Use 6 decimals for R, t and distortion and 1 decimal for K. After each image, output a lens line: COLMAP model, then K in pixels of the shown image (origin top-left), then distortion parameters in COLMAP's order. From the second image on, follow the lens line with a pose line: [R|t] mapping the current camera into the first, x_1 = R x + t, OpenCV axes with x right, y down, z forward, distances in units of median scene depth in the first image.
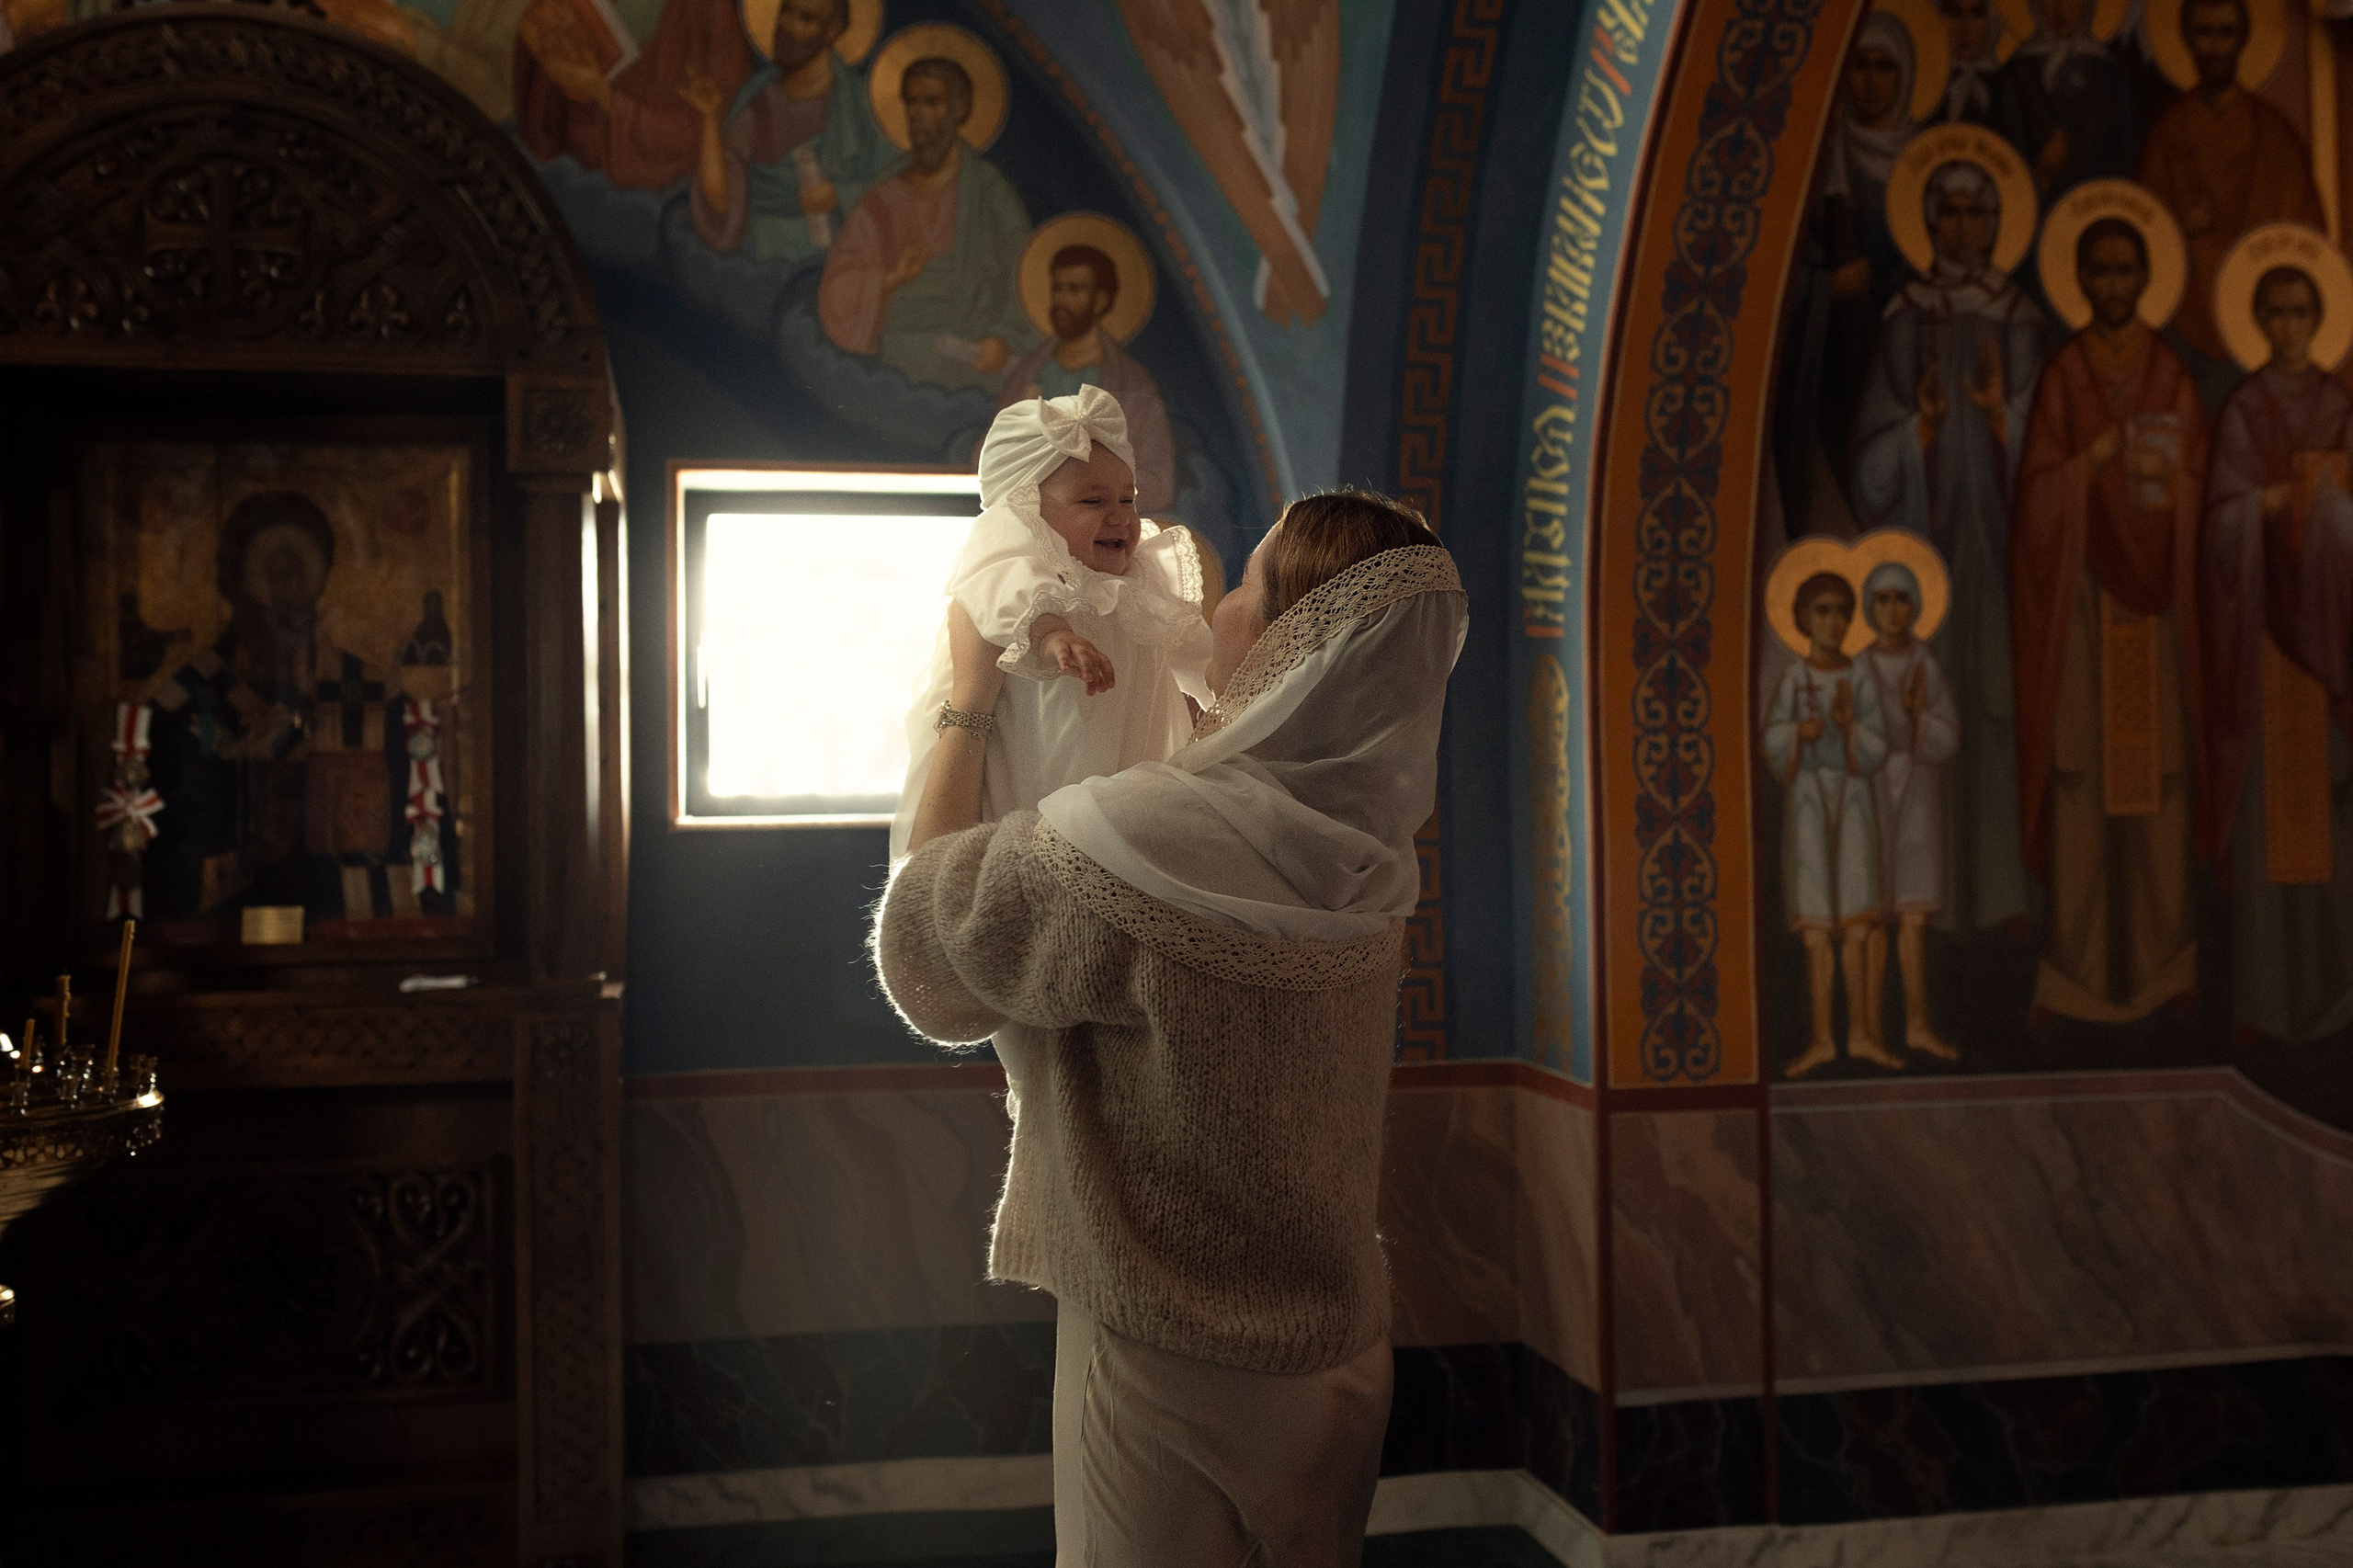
lens RADIAL K [[2261.3, 0, 1183.2], [0, 2261.3, 786.1], [0, 0, 1]] dist [0.000805, 0.000000]
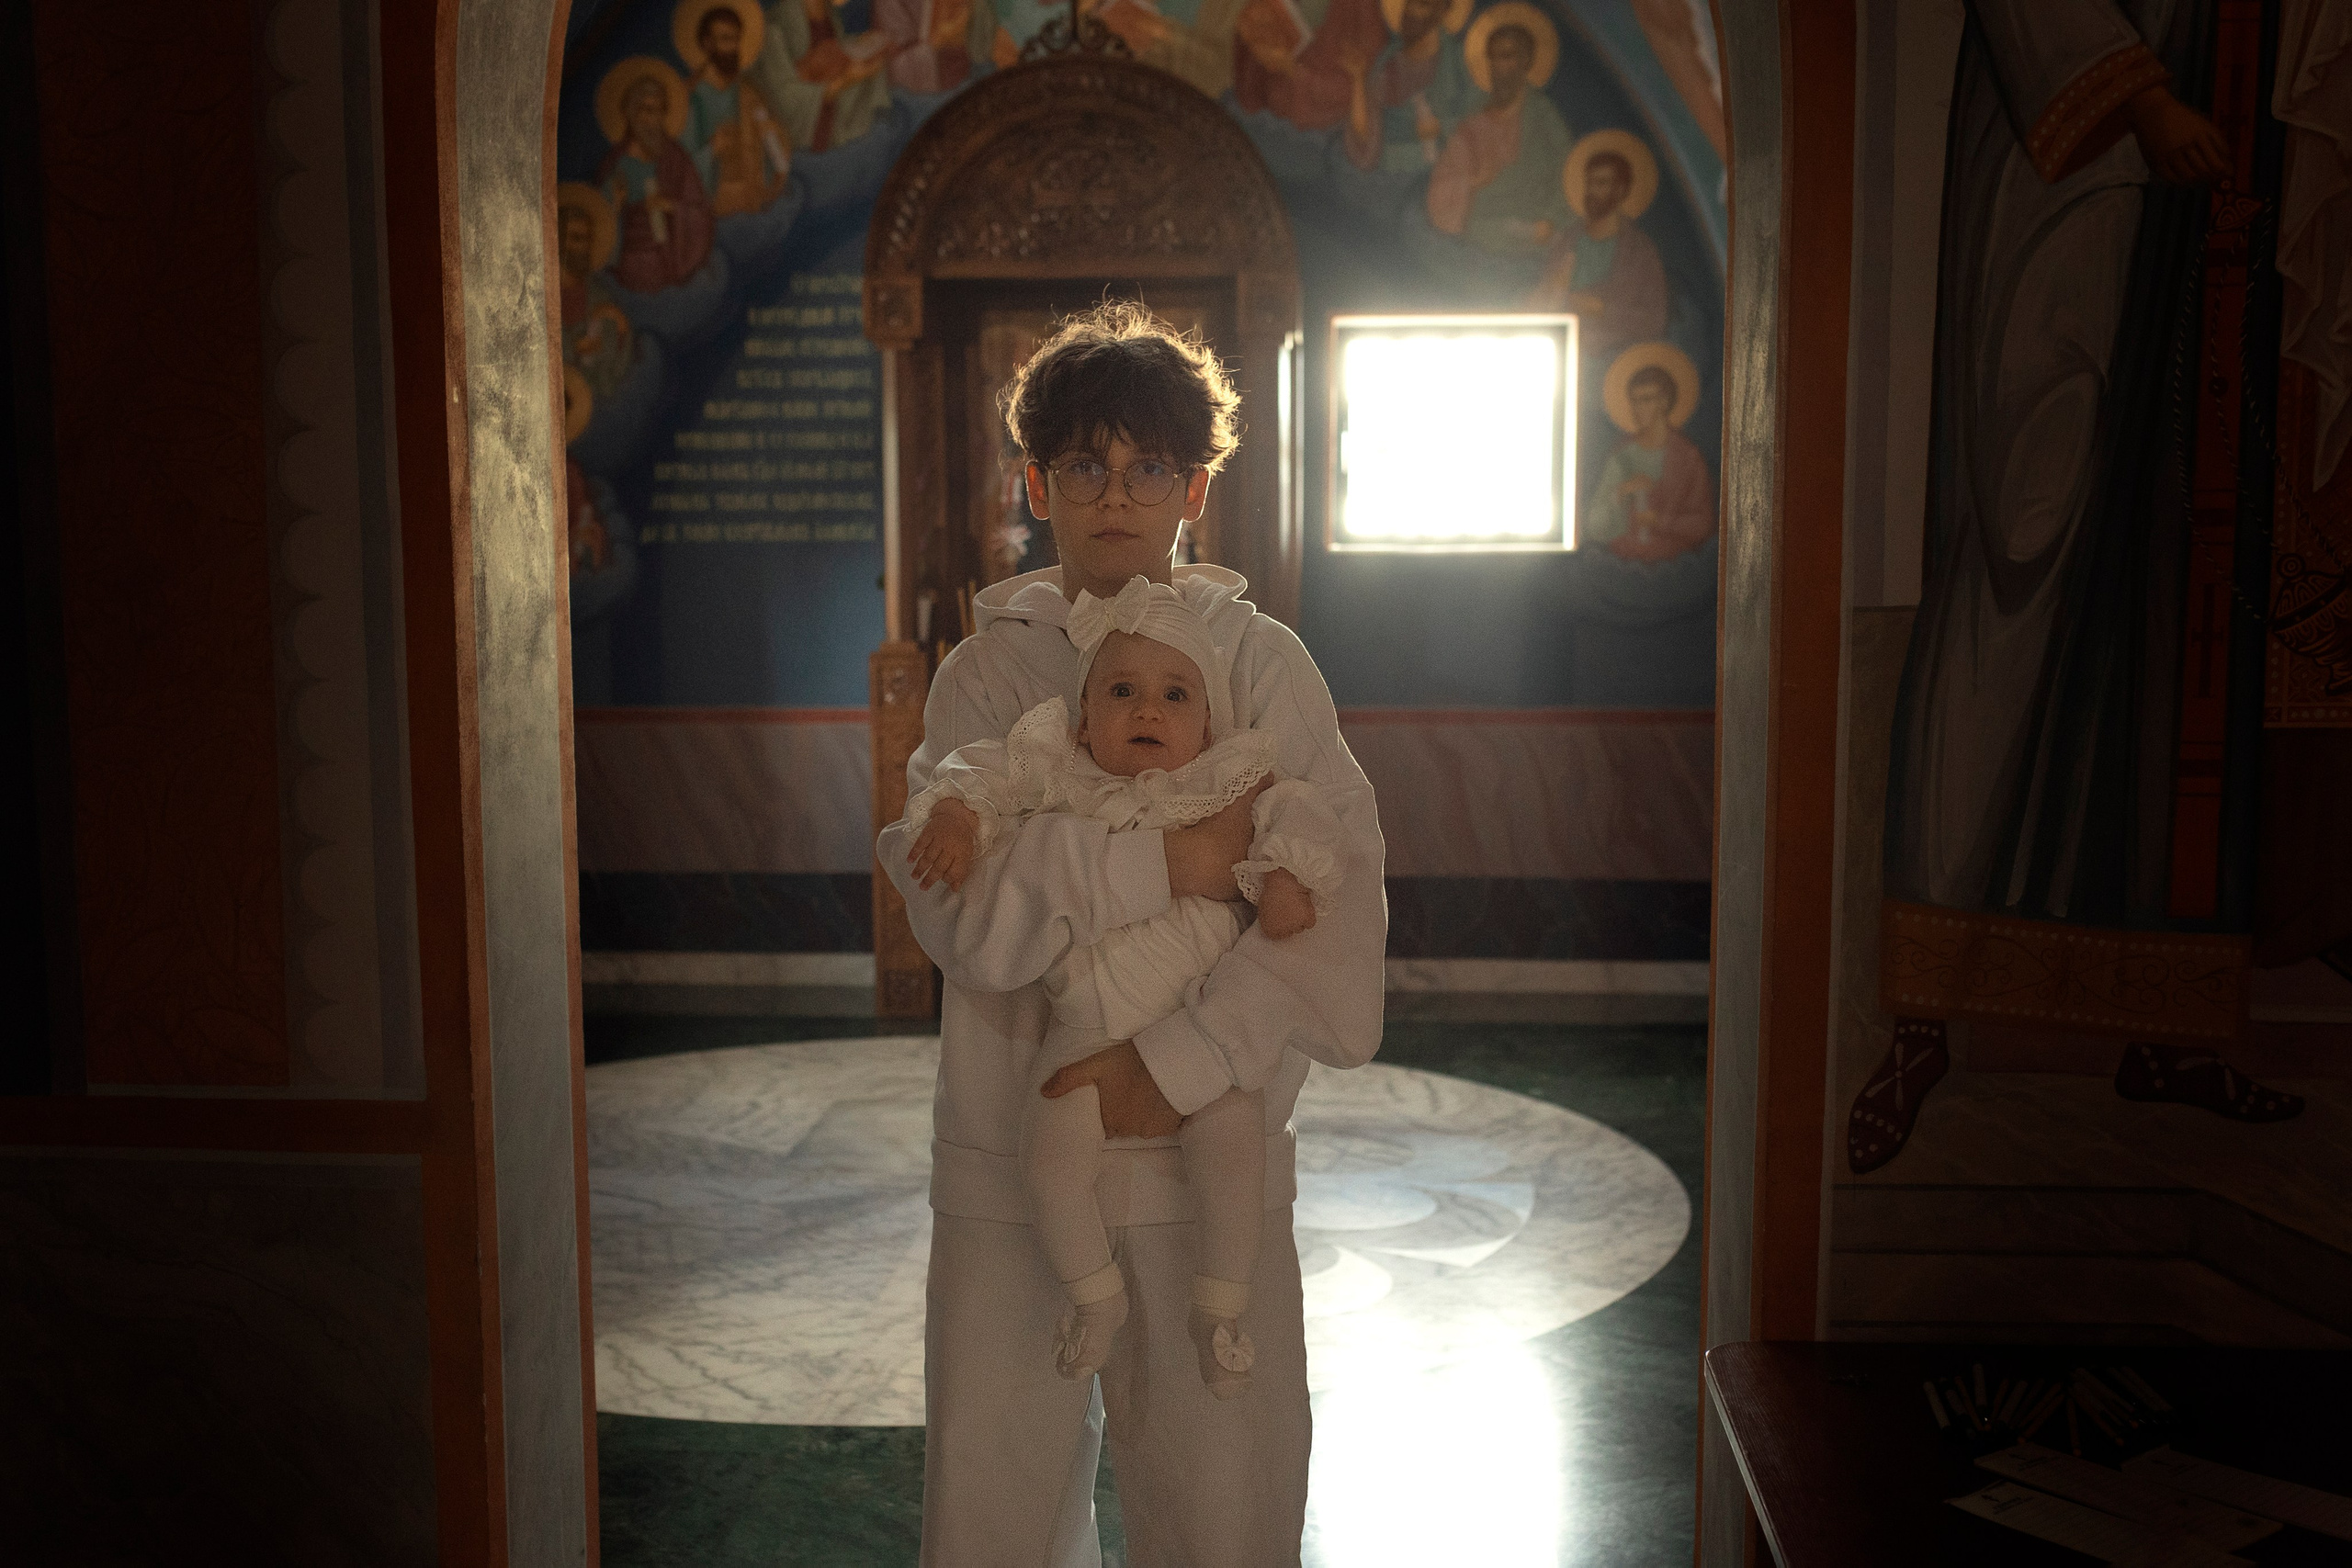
lens RADIAL K [[2260.2, 0, 1143.3], [0, 2260.2, 829.2], [0, 0, 1]] dist [0.000805, 0.000000]
pose [[0.963470, 0.043604, -0.264244, 0.076805], [-0.004675, 0.989245, 0.146192, -0.020776], [0.267777, -0.139616, 0.953312, -0.574479]]
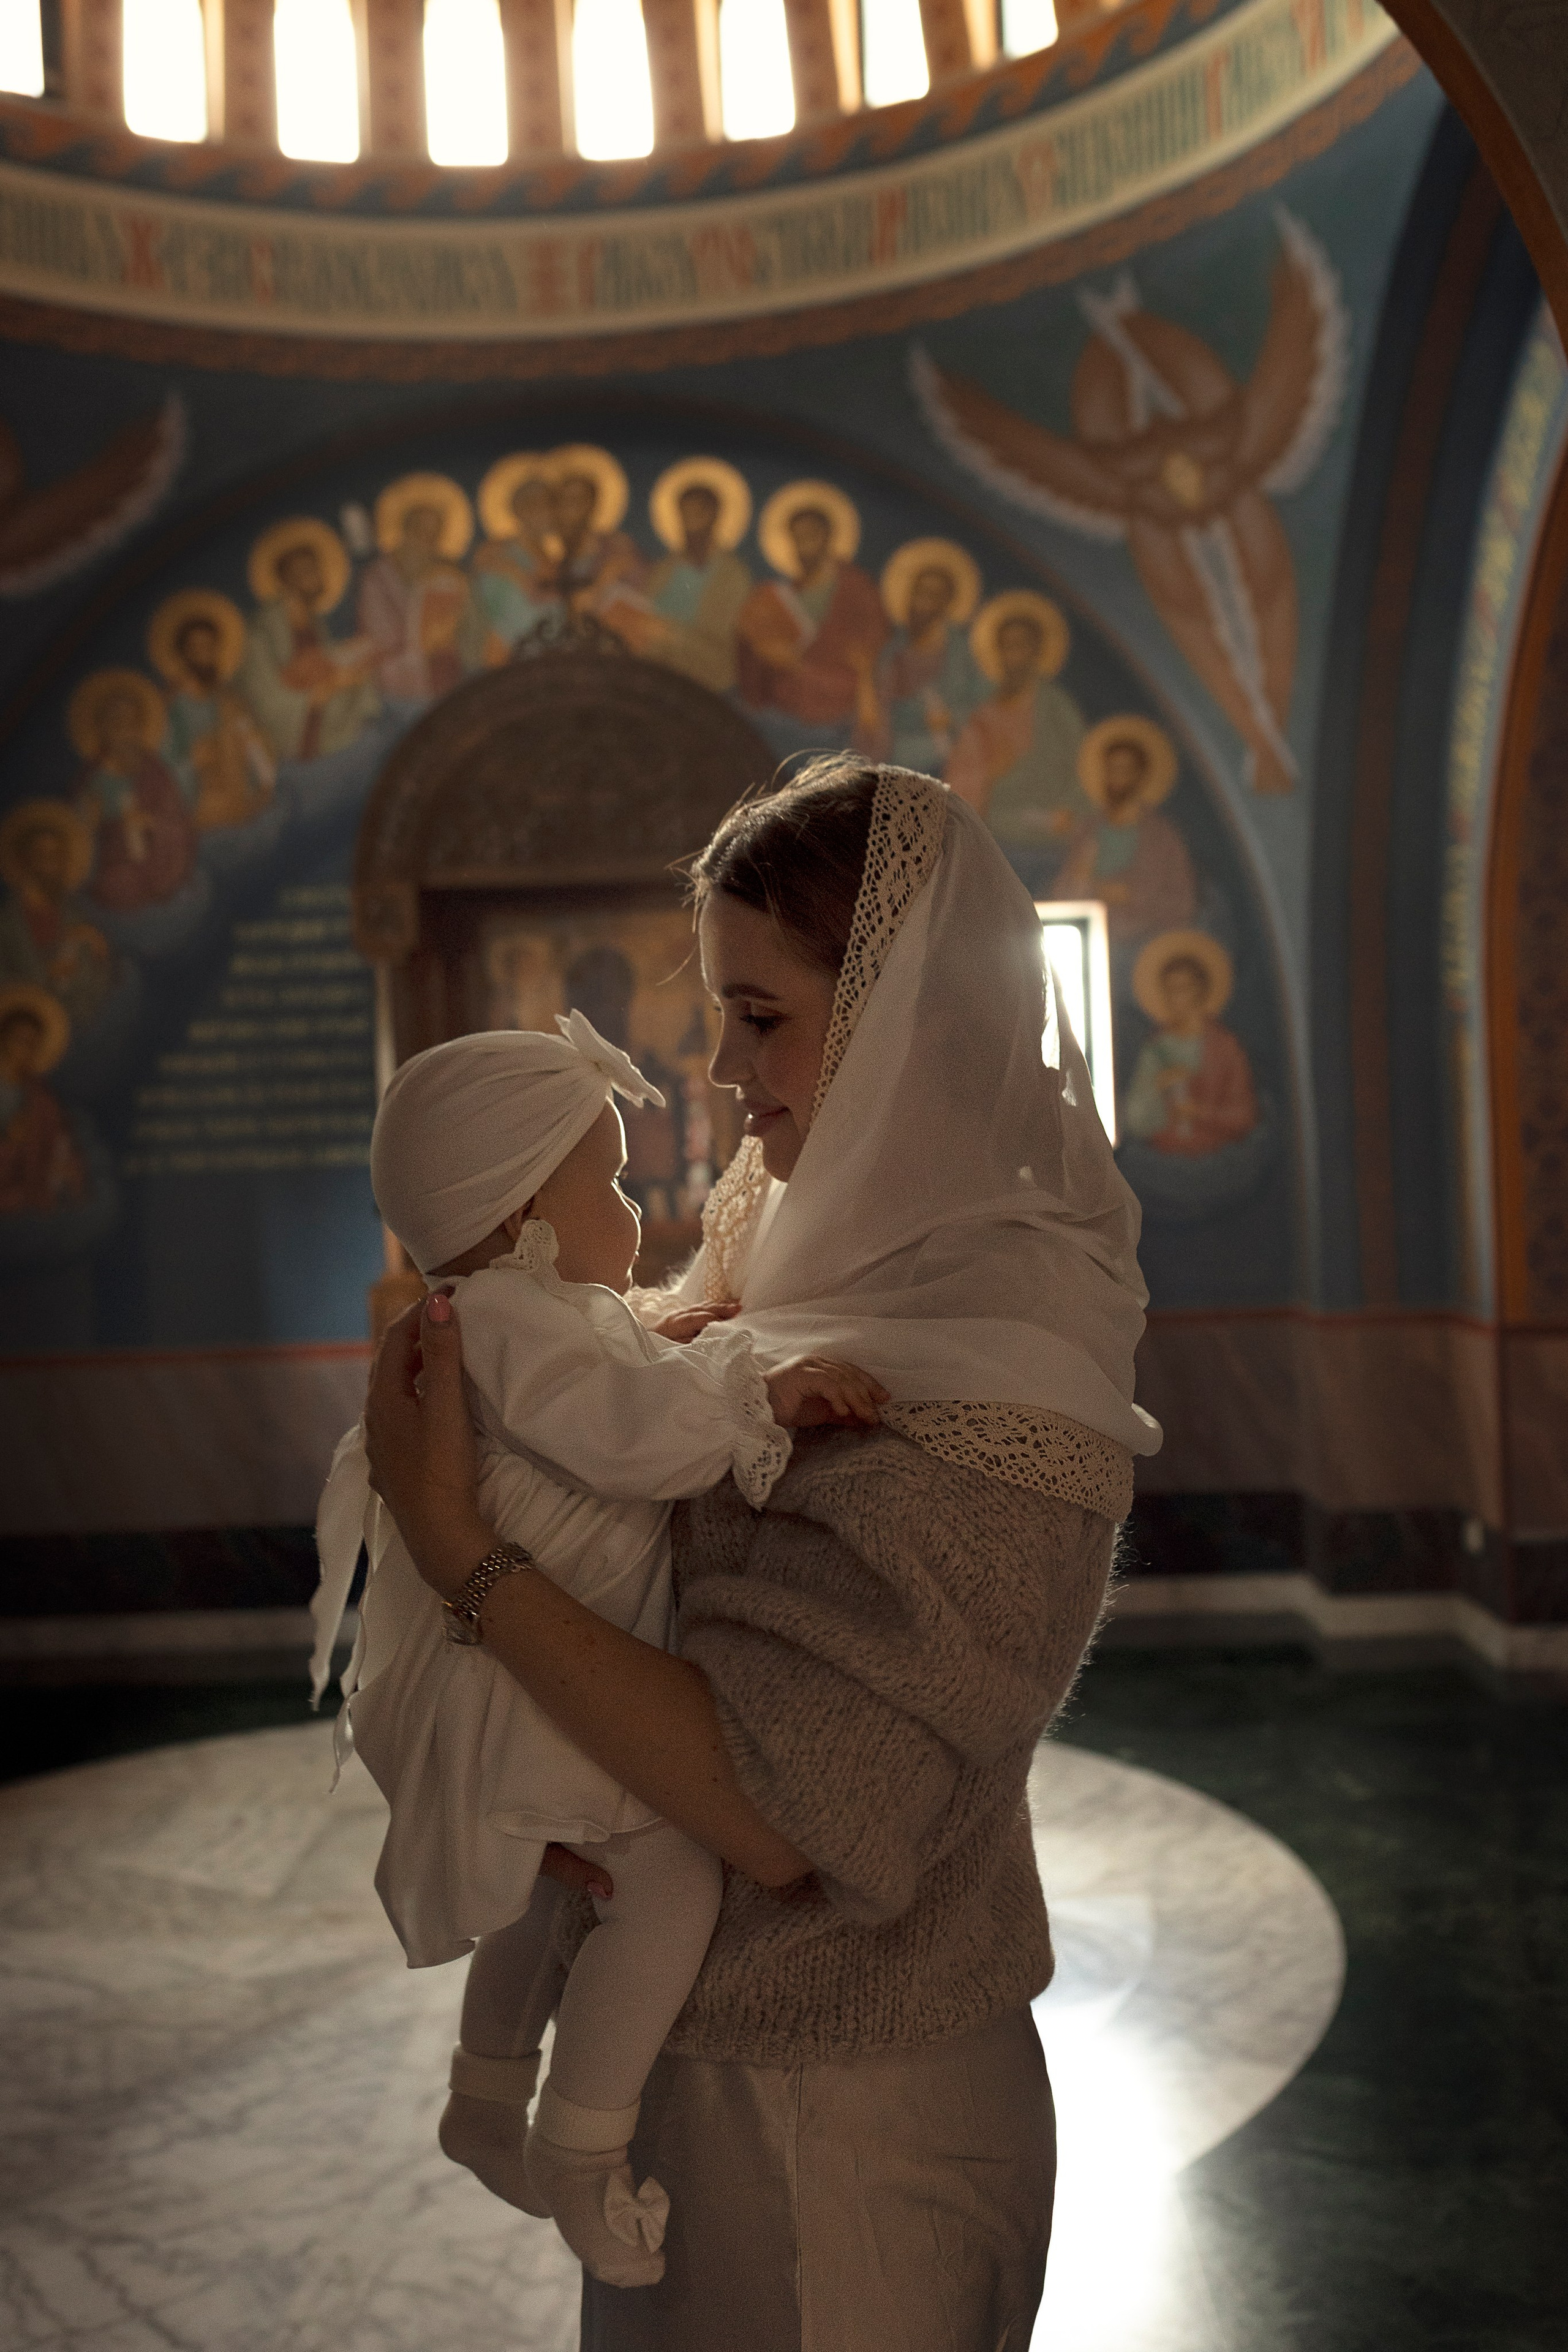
lens RADIAL K [[2260.4, 0, 784.5], [0, 2260.4, 1188.7], [0, 0, 1]] dist [0.000805, 0.000000]
pose [[0.976442, -0.021250, -0.214733, 0.049627], [0.030877, 0.998658, 0.041576, -0.025291], [0.213561, -0.047226, 0.975788, -0.478141]]
